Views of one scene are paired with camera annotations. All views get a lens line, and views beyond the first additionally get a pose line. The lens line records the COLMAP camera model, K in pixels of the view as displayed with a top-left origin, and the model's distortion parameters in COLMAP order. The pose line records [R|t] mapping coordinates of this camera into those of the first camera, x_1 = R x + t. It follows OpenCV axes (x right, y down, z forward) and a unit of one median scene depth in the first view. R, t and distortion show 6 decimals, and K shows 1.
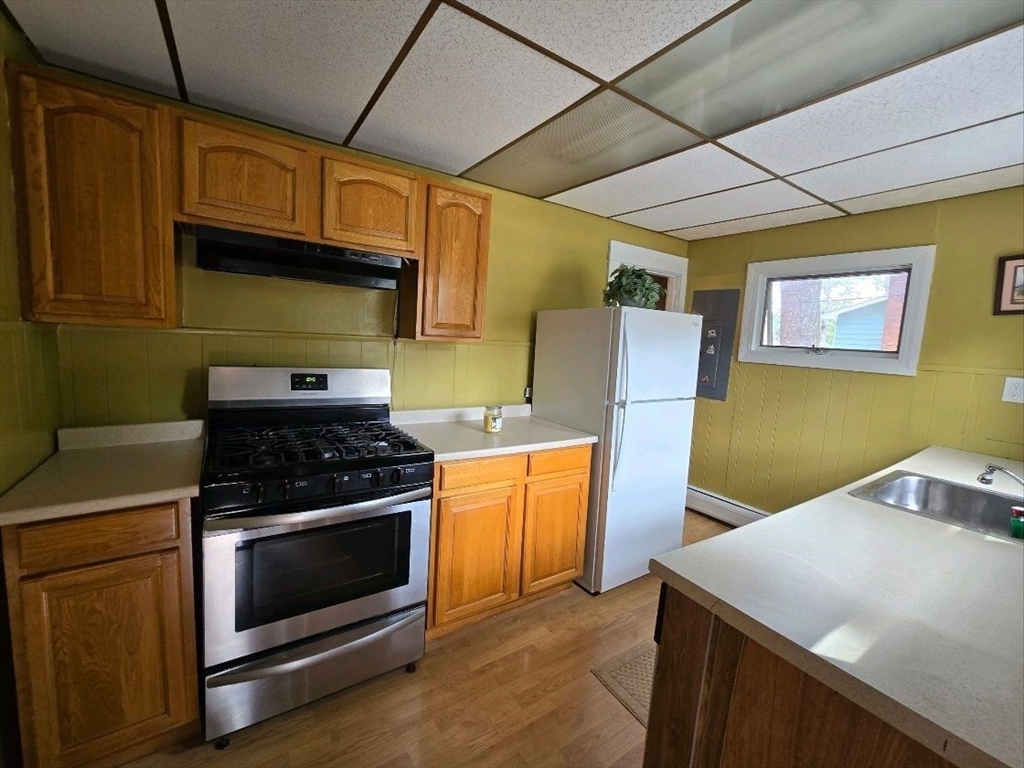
lens RADIAL K [[419.1, 0, 509.5], [0, 419.1, 368.9], [0, 0, 1]] dist [0.000945, -0.000337]
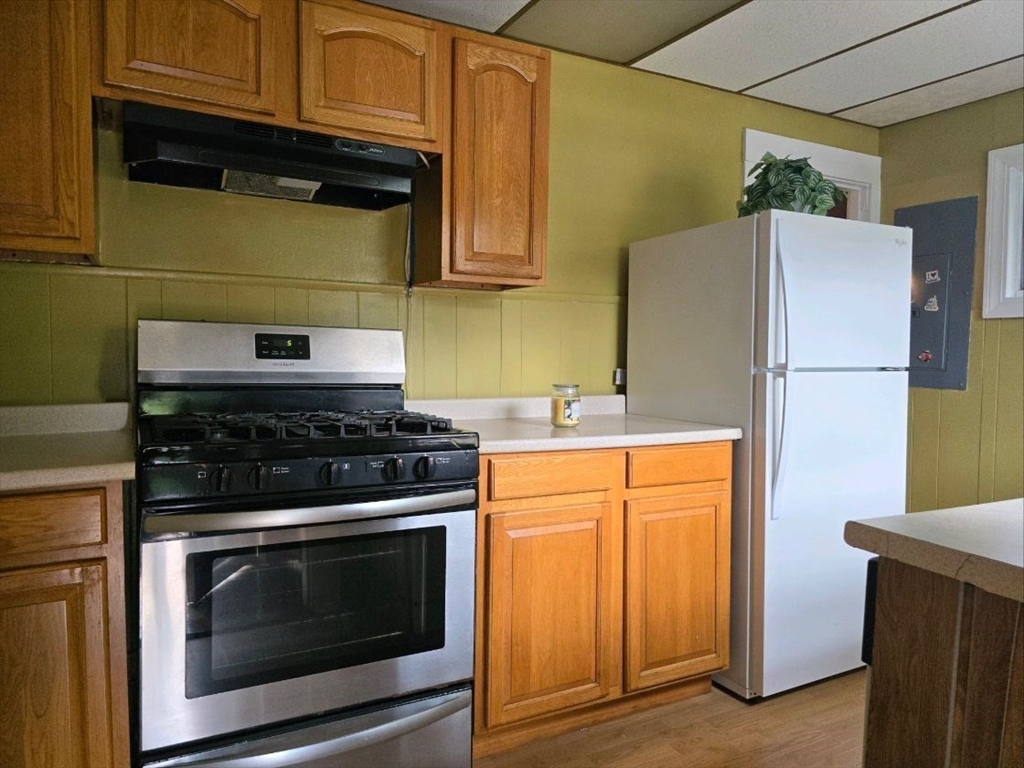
lens RADIAL K [[690.3, 0, 514.0], [0, 690.3, 369.8], [0, 0, 1]] dist [0.062840, -0.059845]
pose [[0.994845, -0.040548, -0.092949, -0.020658], [0.034981, 0.997539, -0.060761, 0.138951], [0.095184, 0.057196, 0.993815, -0.034688]]
